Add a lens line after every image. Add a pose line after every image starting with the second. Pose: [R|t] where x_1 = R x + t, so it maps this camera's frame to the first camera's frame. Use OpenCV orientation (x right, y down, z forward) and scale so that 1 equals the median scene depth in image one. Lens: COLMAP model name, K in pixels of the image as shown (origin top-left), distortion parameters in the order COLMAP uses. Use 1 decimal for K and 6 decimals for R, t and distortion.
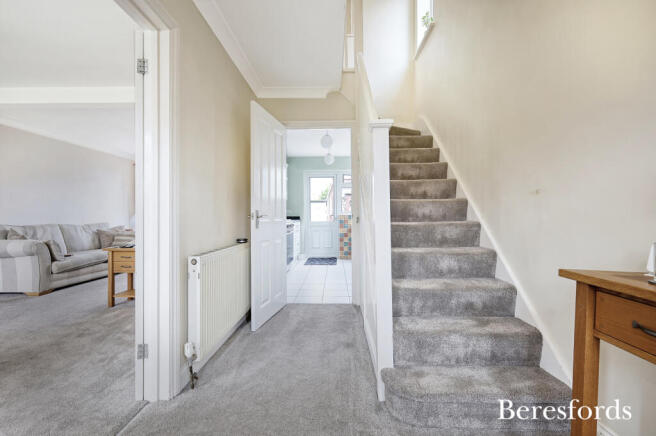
lens RADIAL K [[286.0, 0, 330.9], [0, 286.0, 212.1], [0, 0, 1]] dist [0.002916, 0.000805]
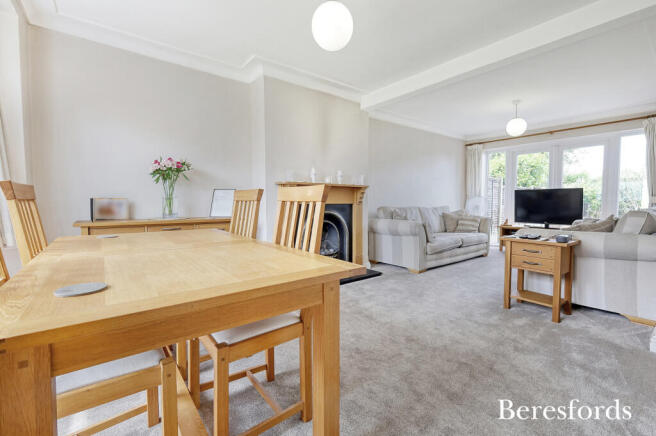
lens RADIAL K [[286.0, 0, 330.9], [0, 286.0, 212.1], [0, 0, 1]] dist [0.002916, 0.000805]
pose [[0.633642, 0.034692, -0.772848, -0.389403], [0.005379, 0.998772, 0.049244, 0.008802], [0.773608, -0.035361, 0.632678, 0.078981]]
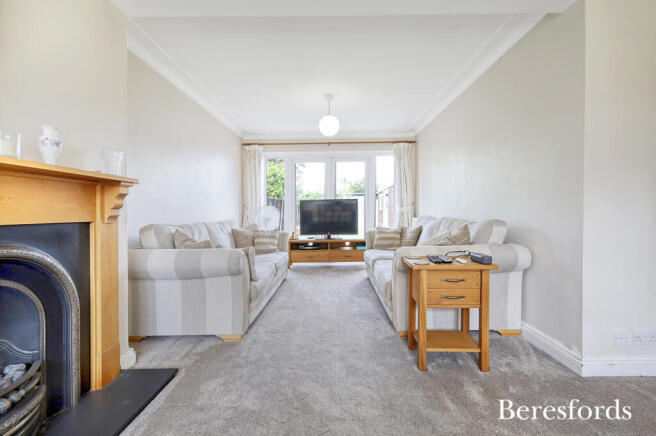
lens RADIAL K [[286.0, 0, 330.9], [0, 286.0, 212.1], [0, 0, 1]] dist [0.002916, 0.000805]
pose [[0.999666, -0.007488, 0.024728, -0.796746], [0.007155, 0.999883, 0.013507, 0.012879], [-0.024827, -0.013325, 0.999603, 0.371616]]
